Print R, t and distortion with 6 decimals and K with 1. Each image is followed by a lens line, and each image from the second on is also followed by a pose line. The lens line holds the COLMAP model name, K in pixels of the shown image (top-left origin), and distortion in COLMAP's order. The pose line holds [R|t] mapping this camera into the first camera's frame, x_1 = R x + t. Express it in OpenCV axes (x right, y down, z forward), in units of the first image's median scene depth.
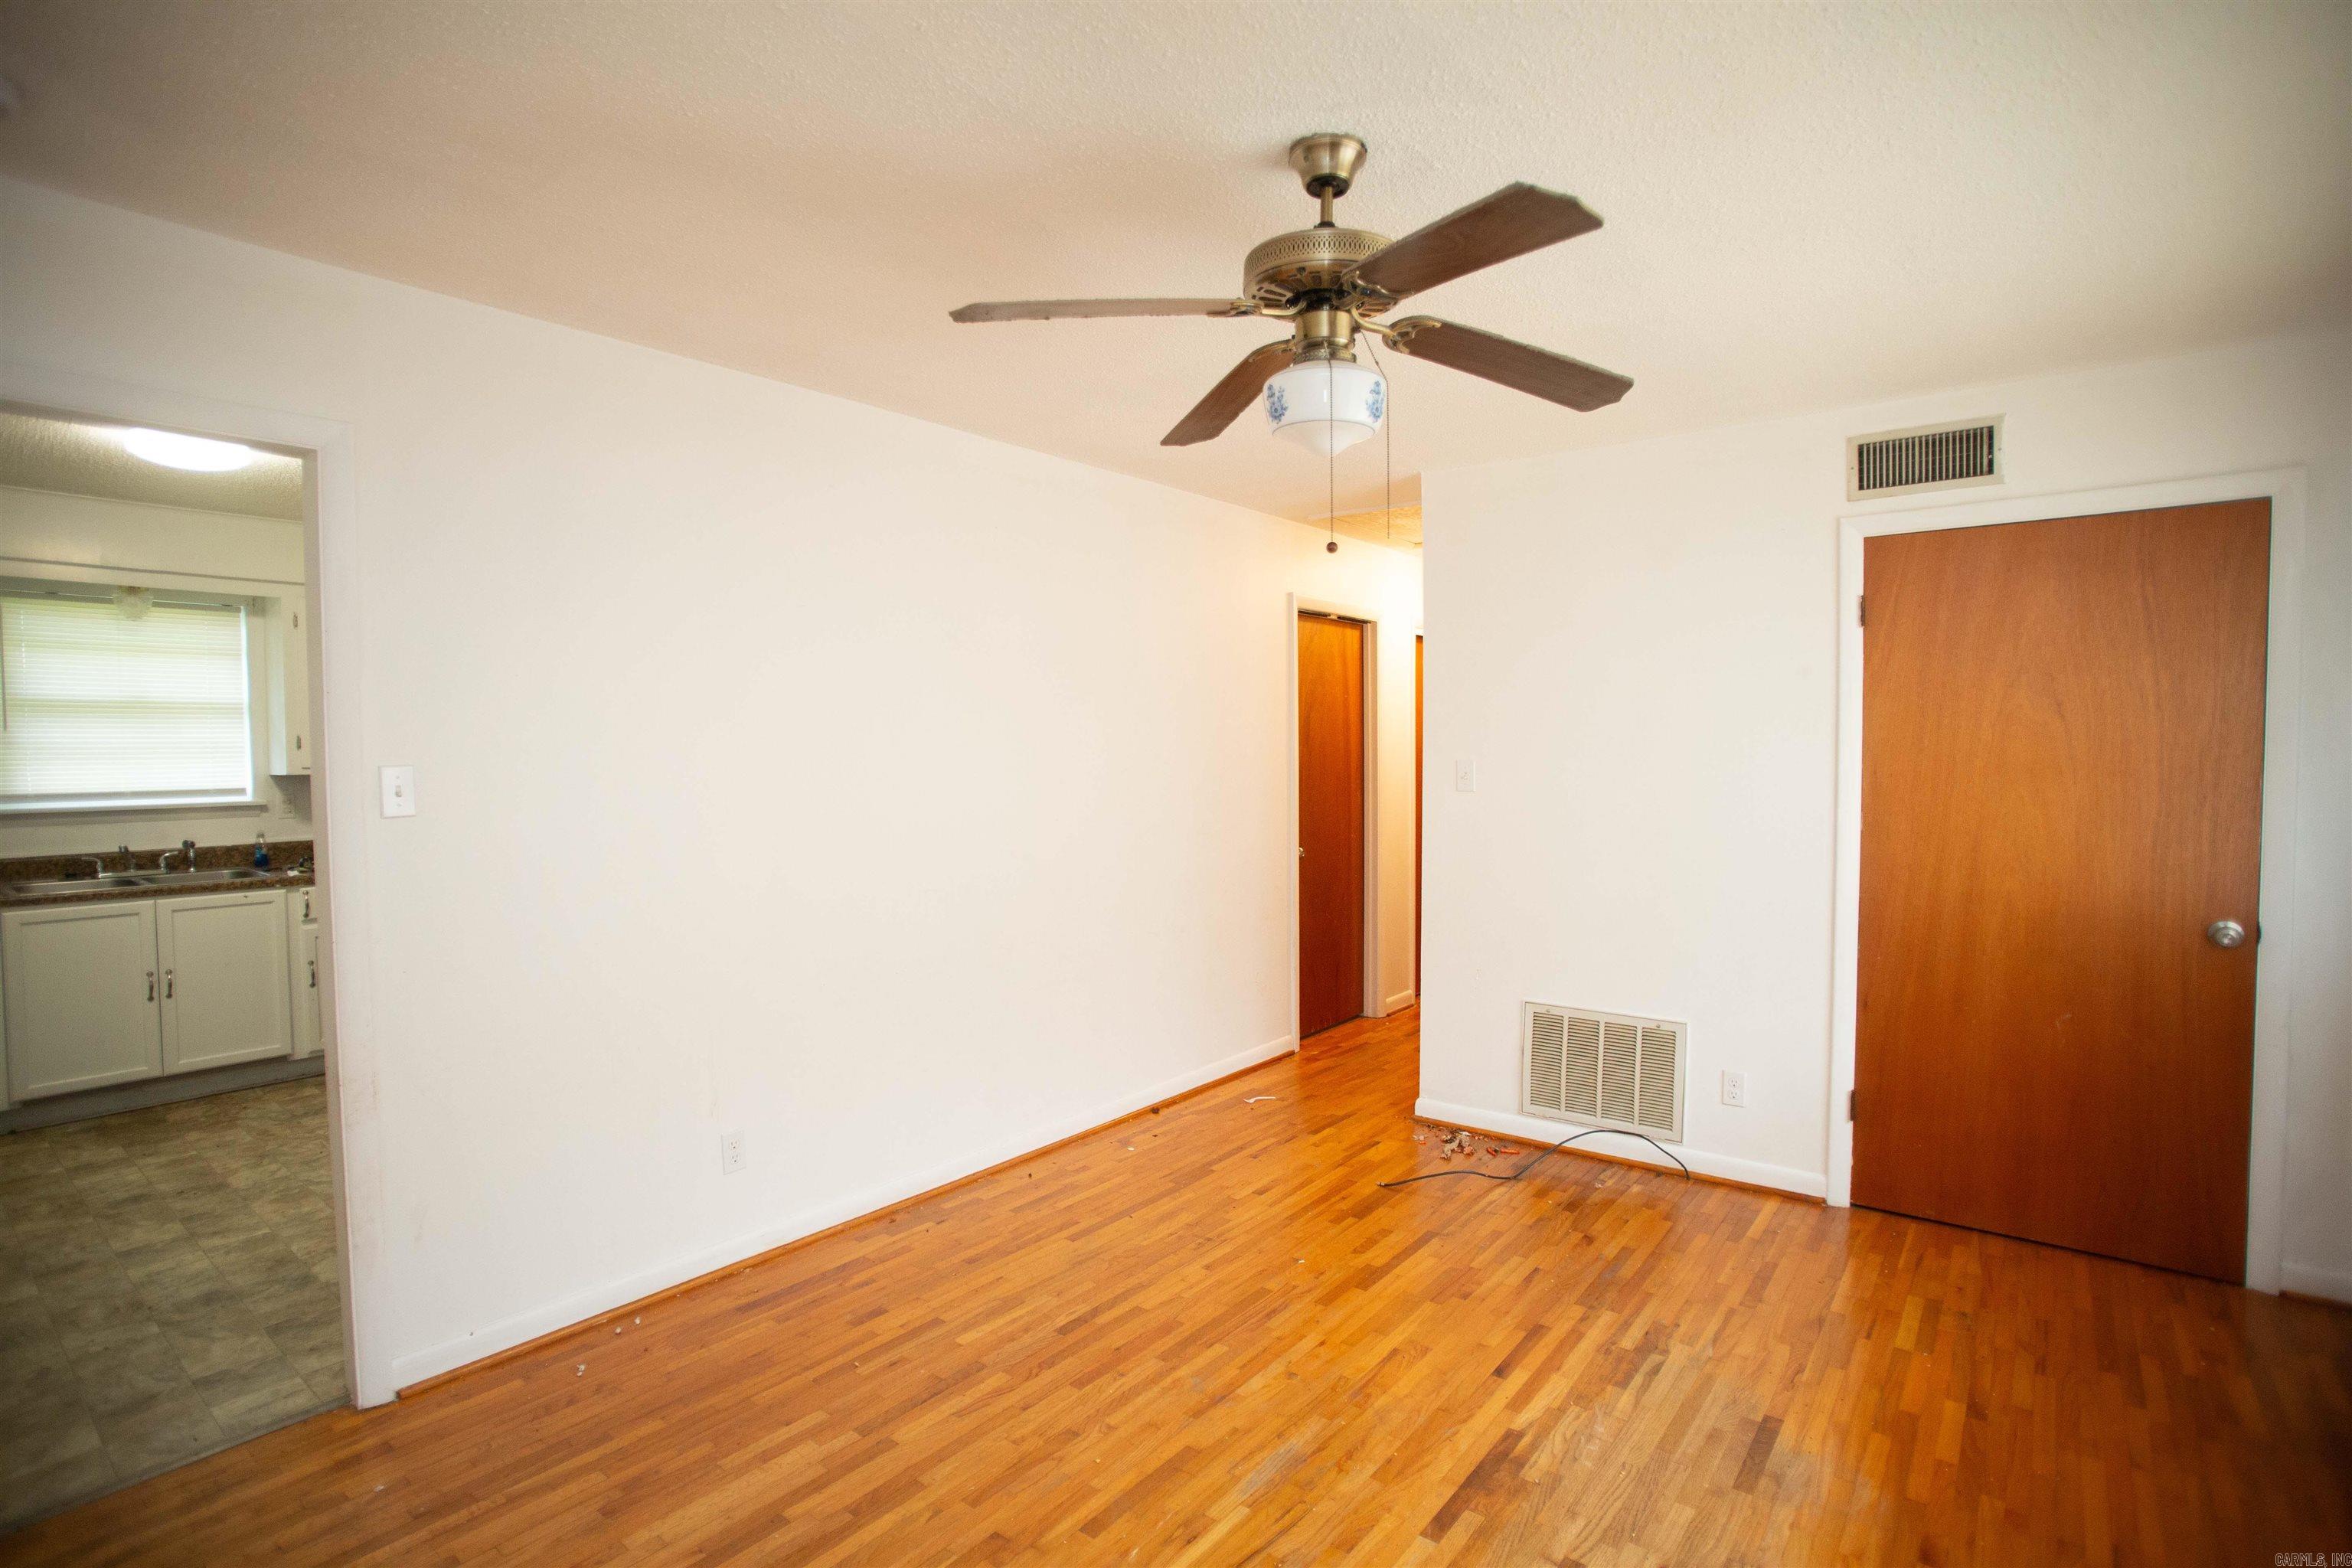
lens RADIAL K [[1138.0, 0, 1165.5], [0, 1138.0, 791.5], [0, 0, 1]] dist [-0.088512, 0.034525]
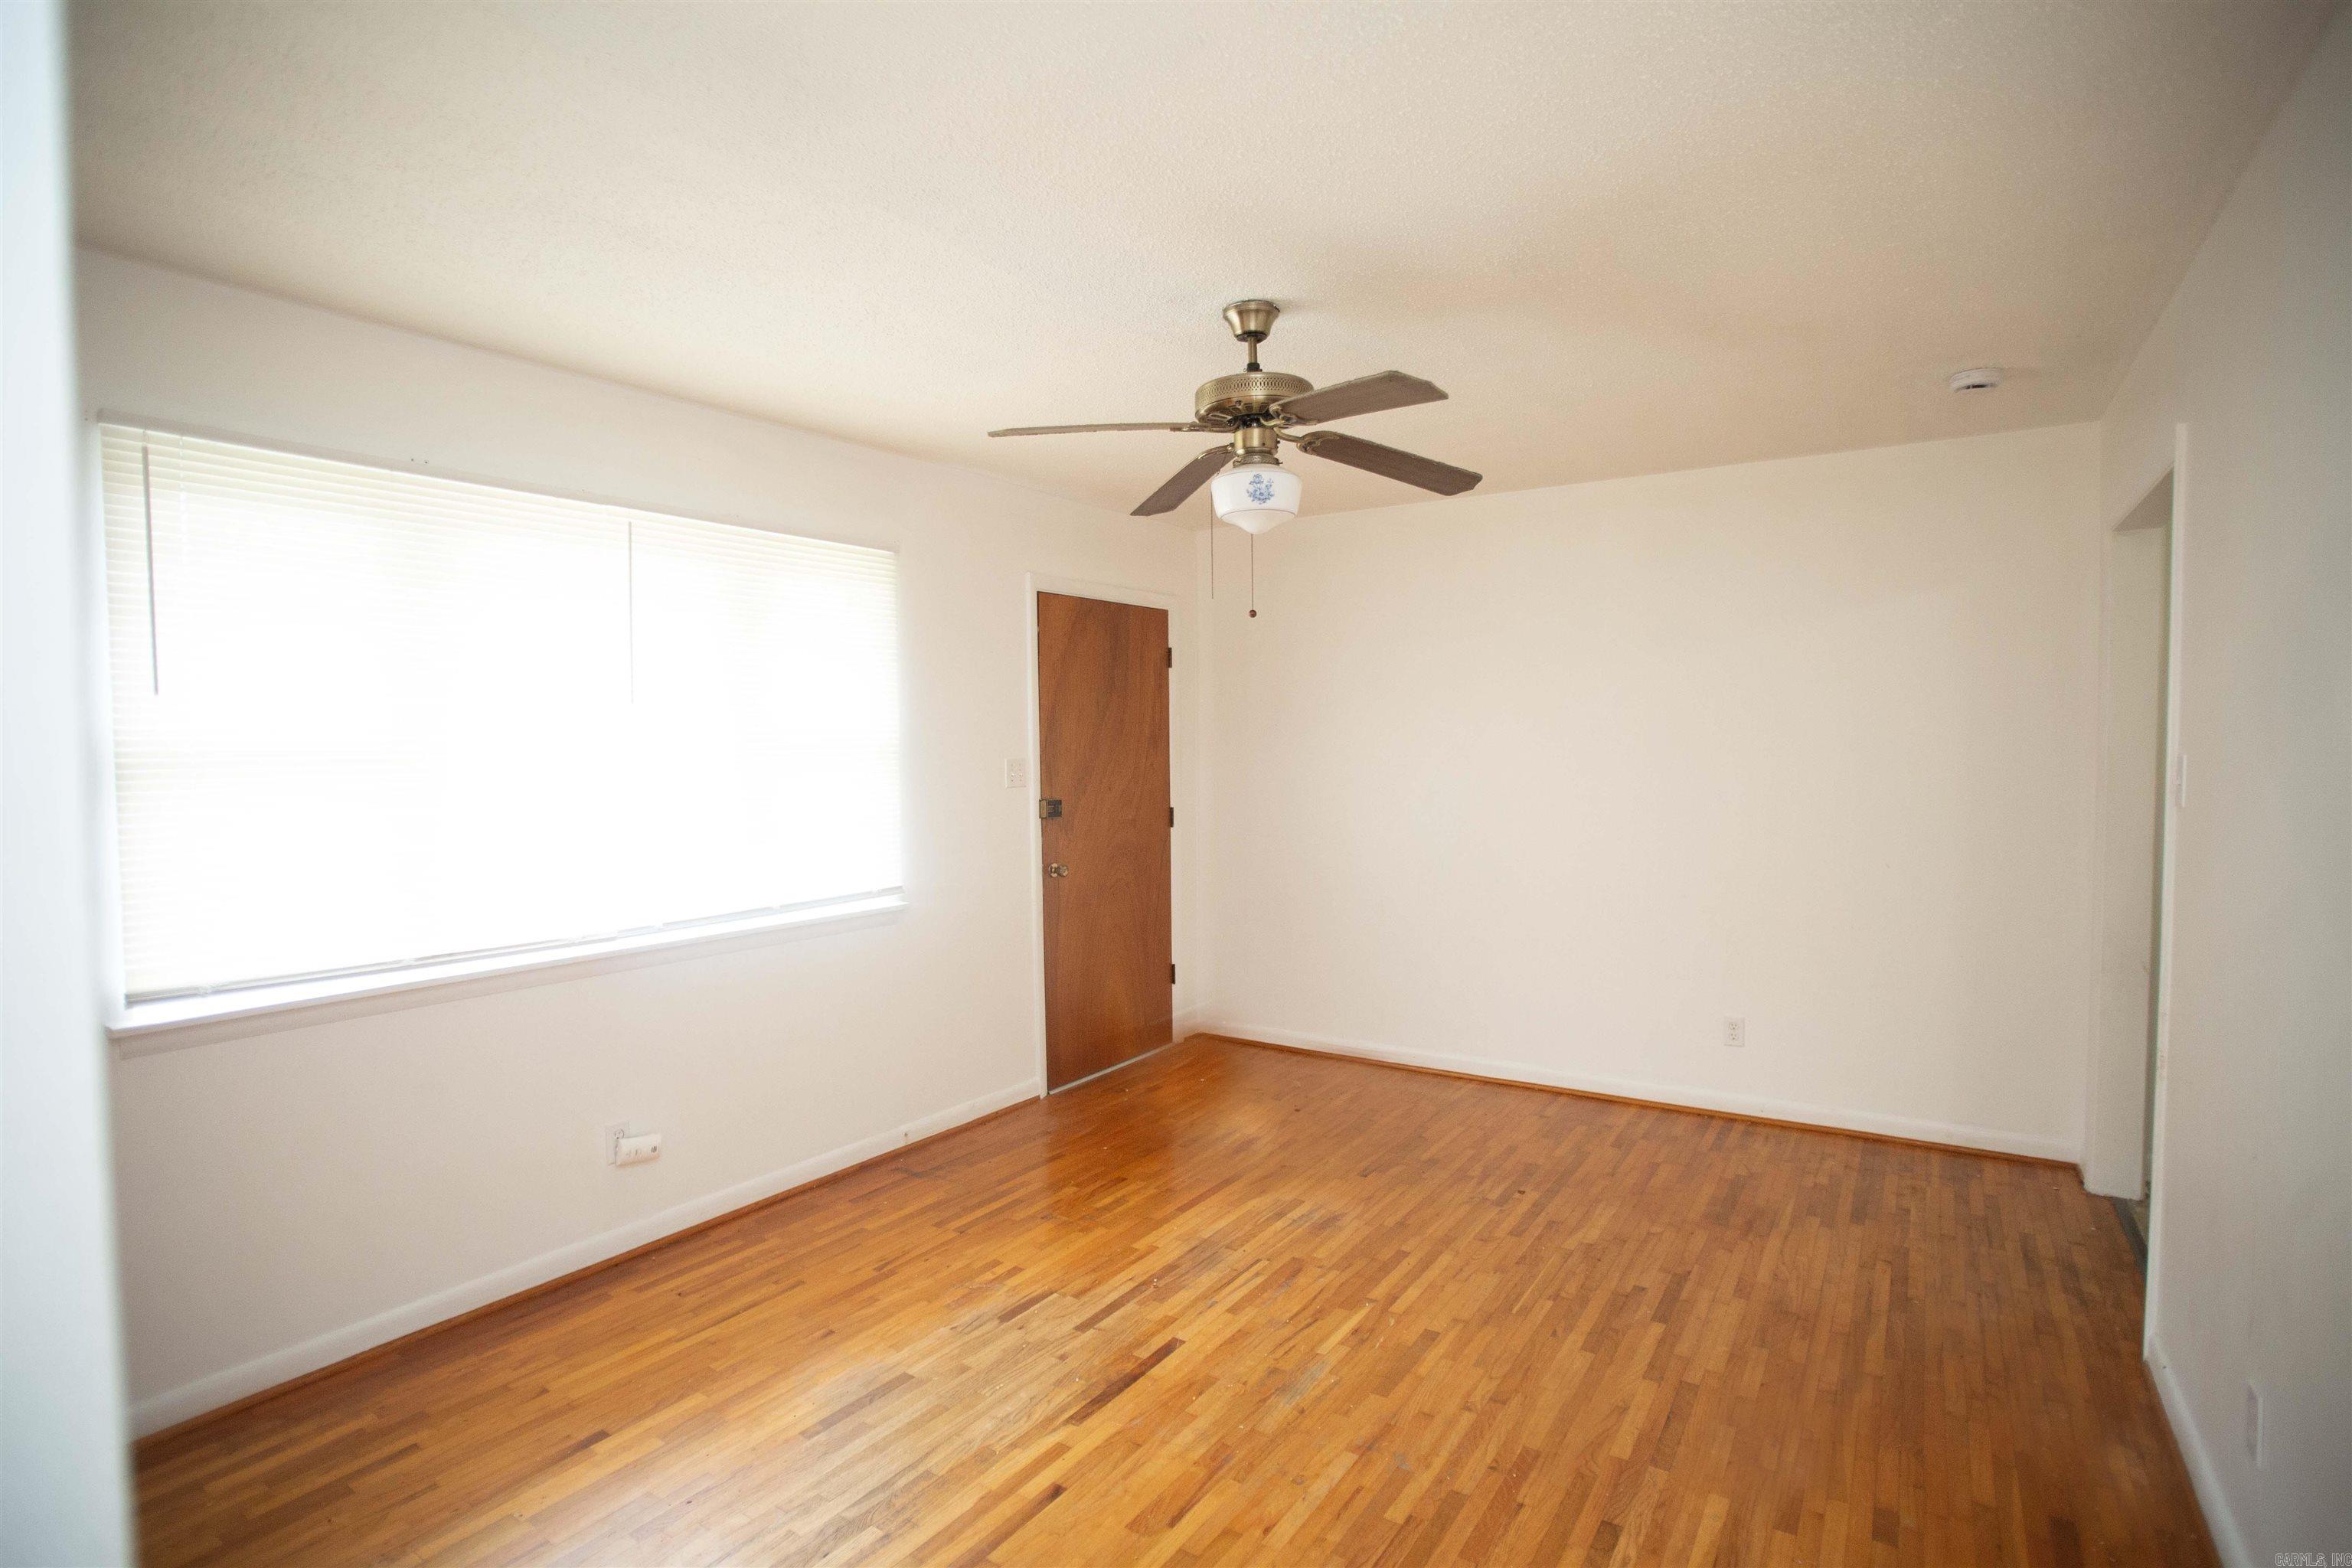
lens RADIAL K [[1138.0, 0, 1165.5], [0, 1138.0, 791.5], [0, 0, 1]] dist [-0.088512, 0.034525]
pose [[-0.997224, 0.018017, -0.072245, 0.250305], [0.011990, 0.996477, 0.083006, -0.071558], [0.073486, 0.081909, -0.993927, 1.672429]]
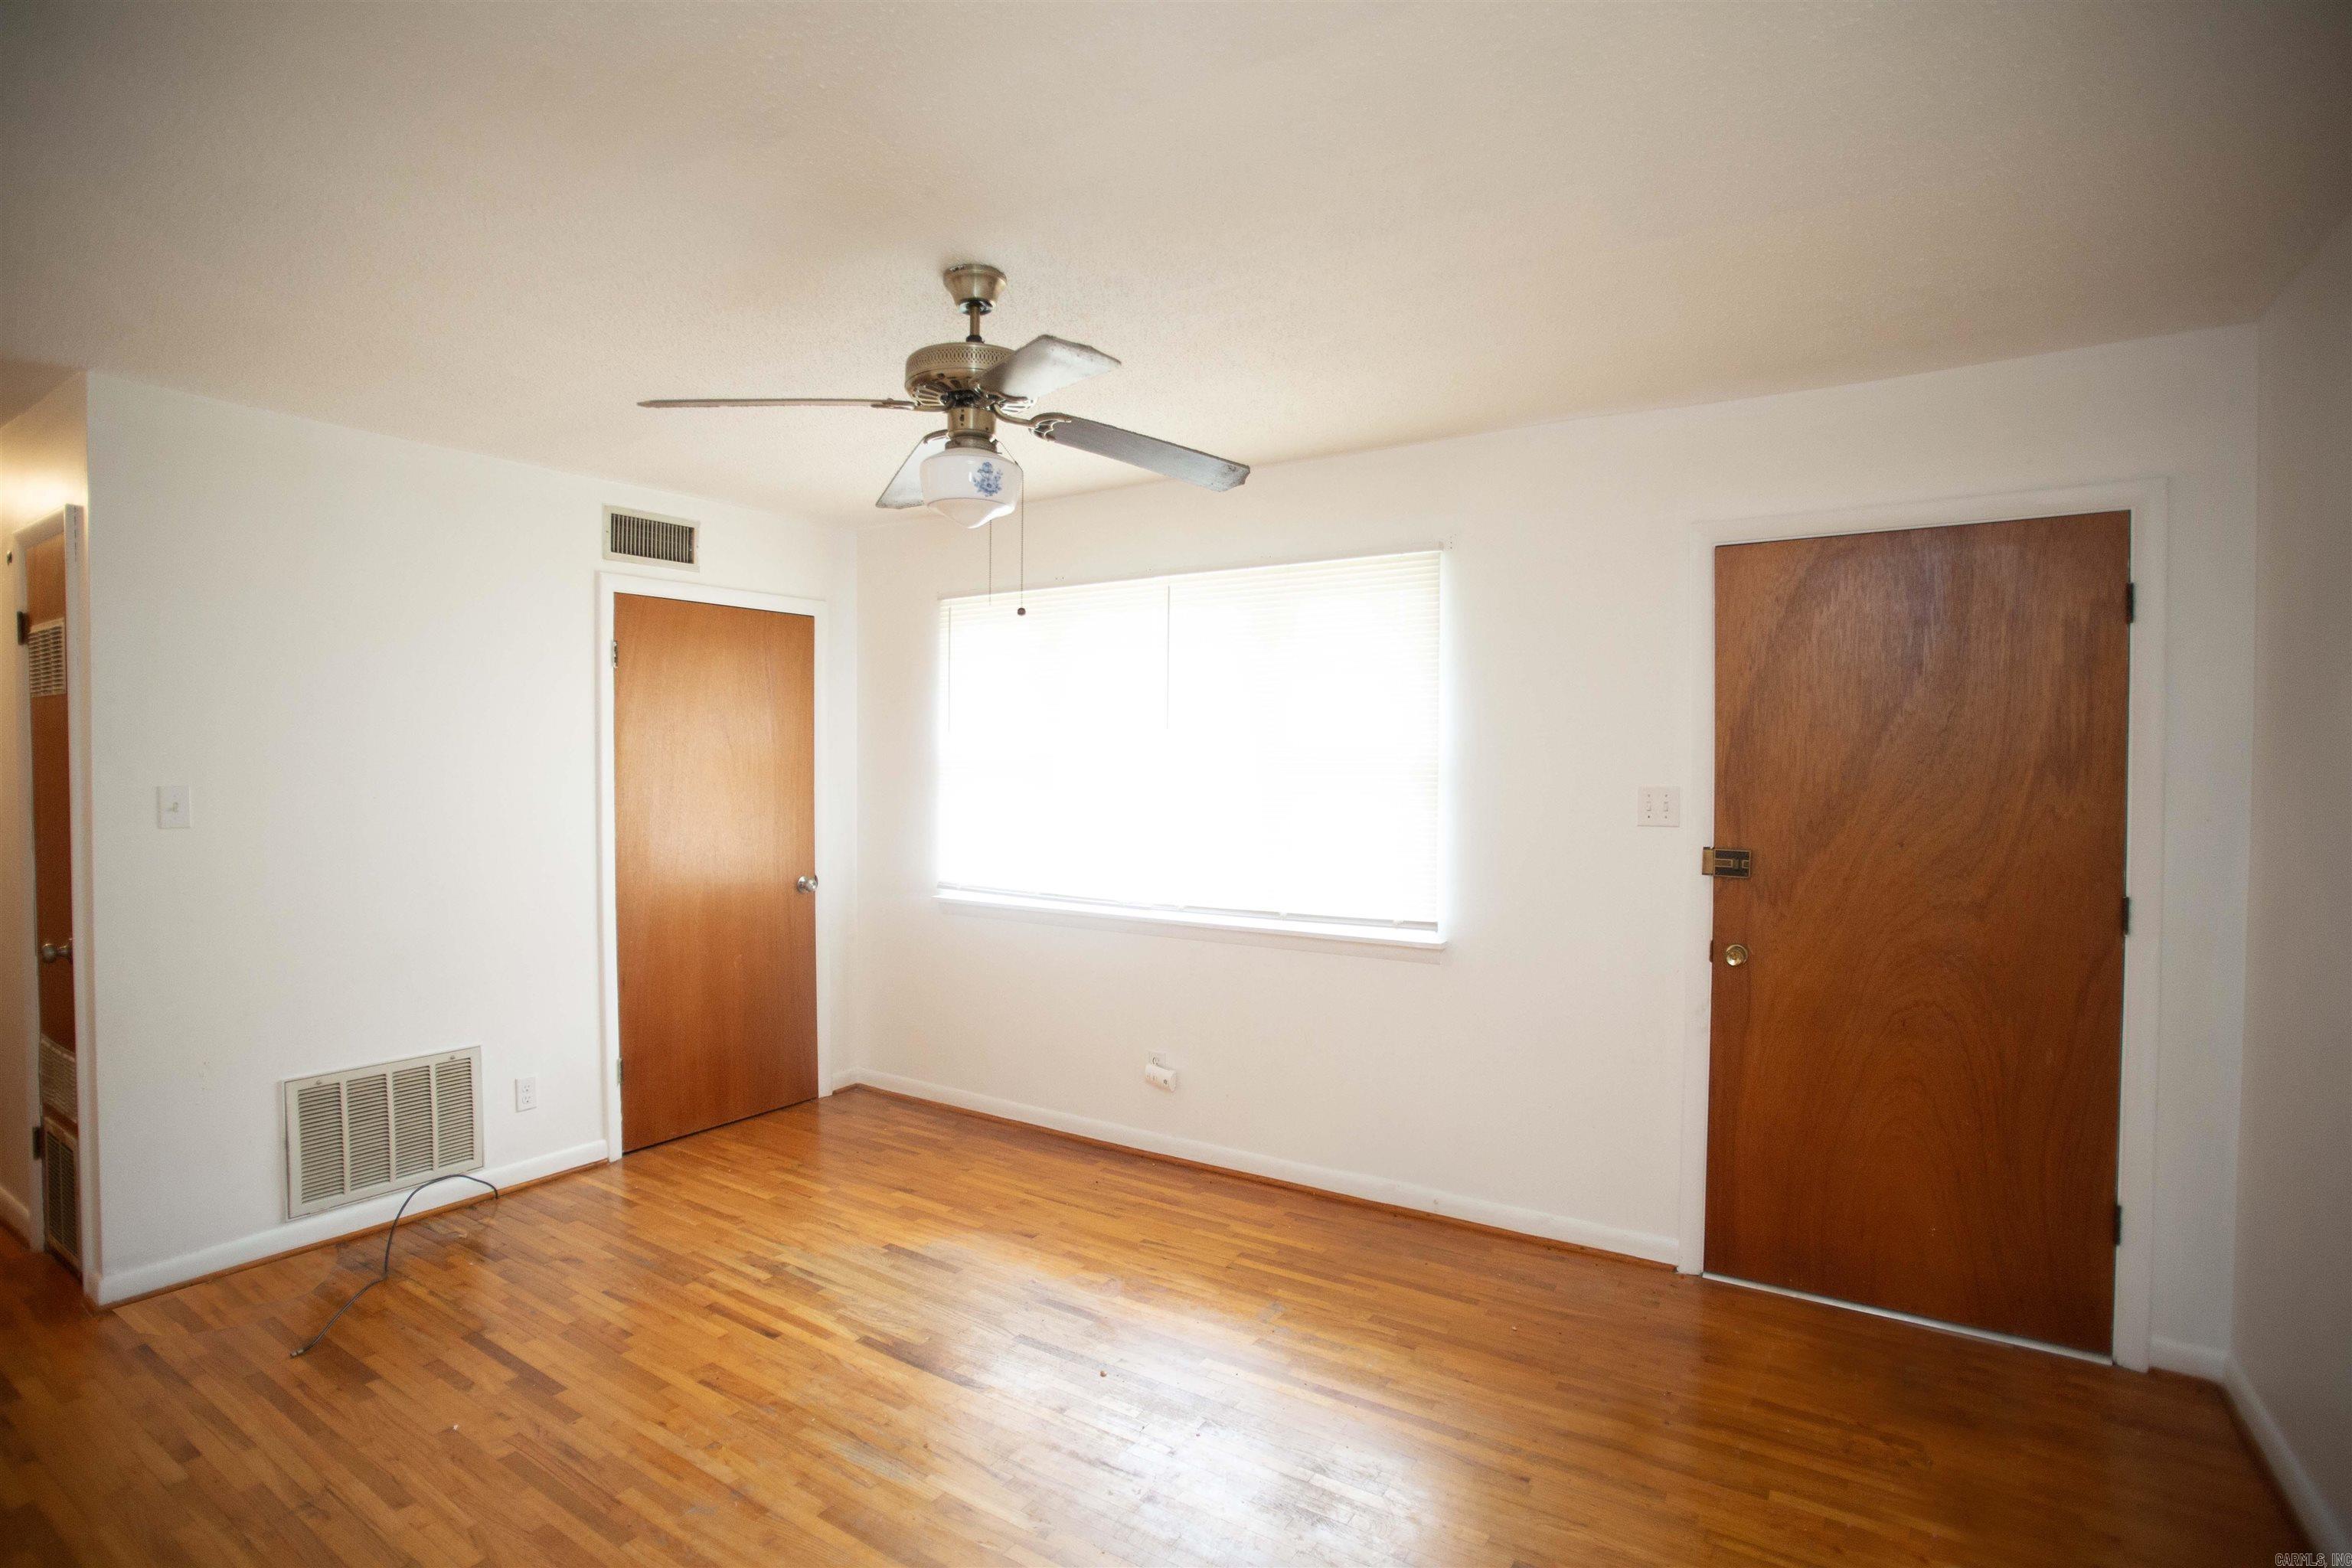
lens RADIAL K [[1138.0, 0, 1165.5], [0, 1138.0, 791.5], [0, 0, 1]] dist [-0.088512, 0.034525]
pose [[-0.095389, -0.018318, 0.995271, -0.764572], [0.036080, 0.999110, 0.021847, -0.023964], [-0.994786, 0.037993, -0.094643, 0.644355]]
